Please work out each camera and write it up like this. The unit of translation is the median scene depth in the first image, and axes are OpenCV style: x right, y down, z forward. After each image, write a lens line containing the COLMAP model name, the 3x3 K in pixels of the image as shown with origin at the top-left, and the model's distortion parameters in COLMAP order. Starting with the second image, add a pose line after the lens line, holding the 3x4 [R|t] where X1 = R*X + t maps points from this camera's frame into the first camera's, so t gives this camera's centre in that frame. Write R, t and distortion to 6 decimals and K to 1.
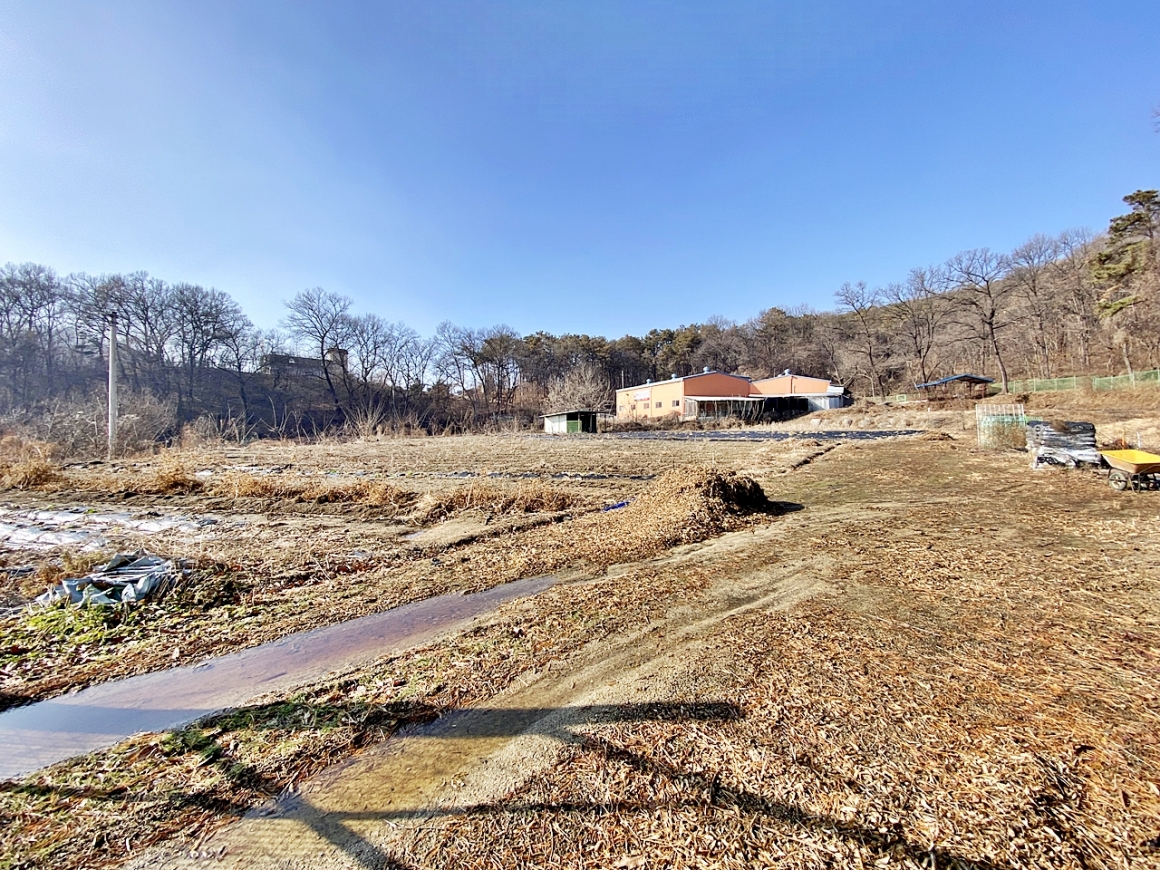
lens RADIAL K [[463.1, 0, 580.0], [0, 463.1, 434.2], [0, 0, 1]] dist [-0.004385, -0.011568]
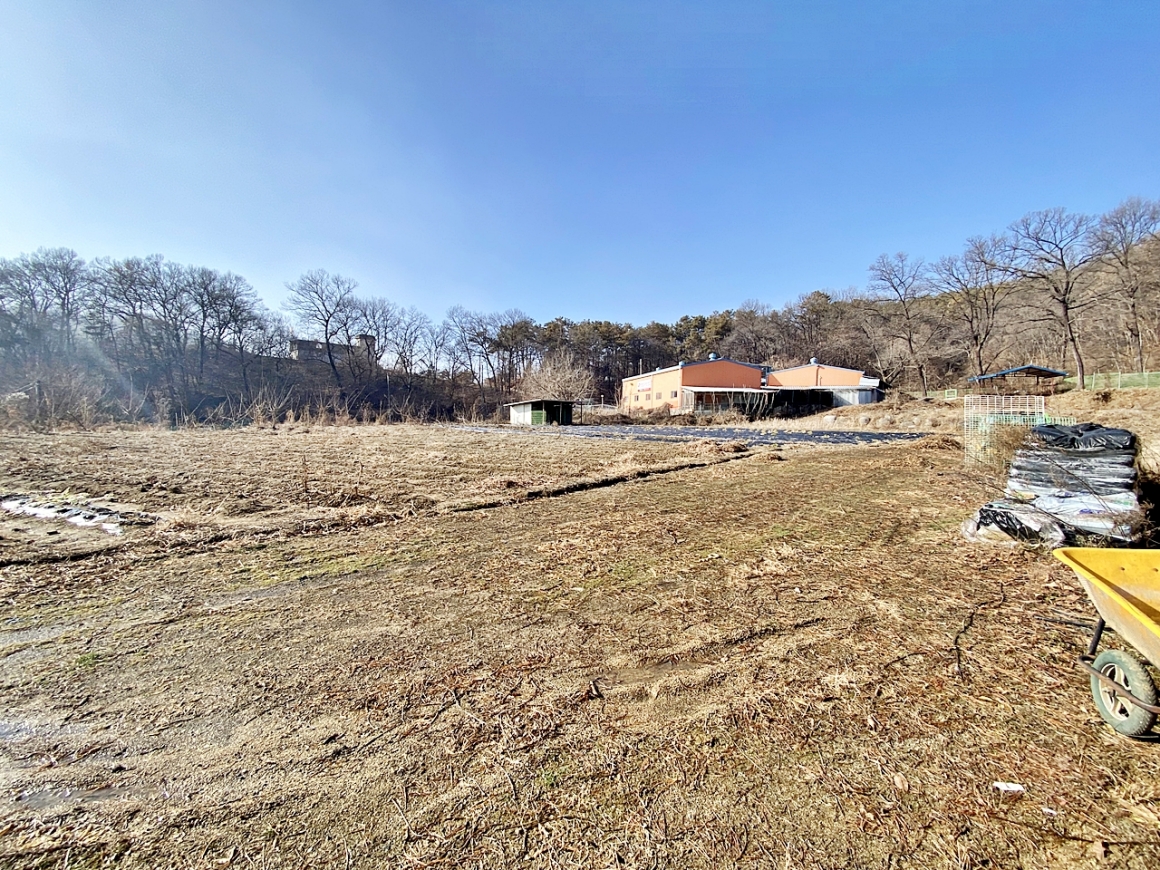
lens RADIAL K [[463.1, 0, 579.6], [0, 463.1, 437.0], [0, 0, 1]] dist [-0.004385, -0.011568]
pose [[0.993887, 0.029563, -0.106366, 0.158889], [-0.026922, 0.999295, 0.026183, -0.004051], [0.107065, -0.023159, 0.993982, 0.126525]]
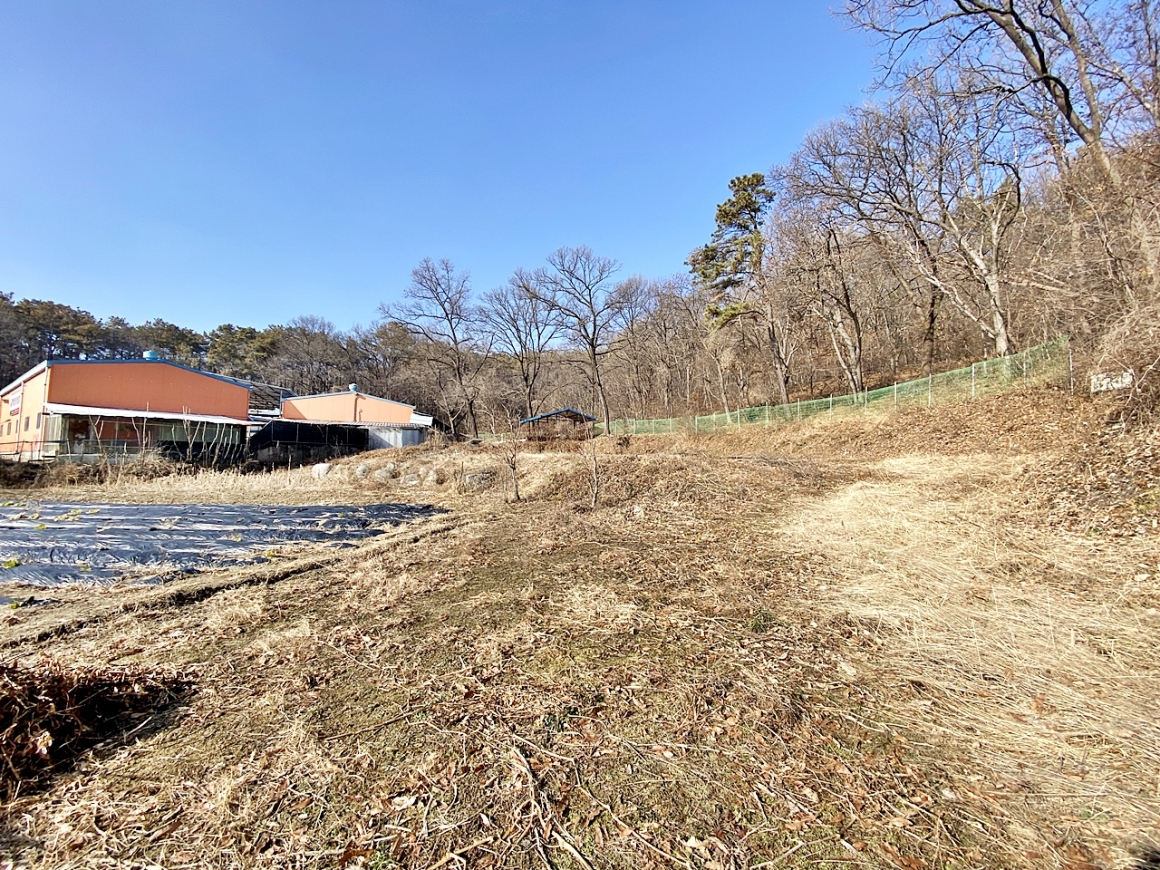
lens RADIAL K [[463.1, 0, 583.8], [0, 463.1, 433.8], [0, 0, 1]] dist [-0.004385, -0.011568]
pose [[0.772662, 0.056175, 0.632327, 0.432550], [-0.001228, 0.996207, -0.087001, -0.022898], [-0.634816, 0.066446, 0.769801, 0.451339]]
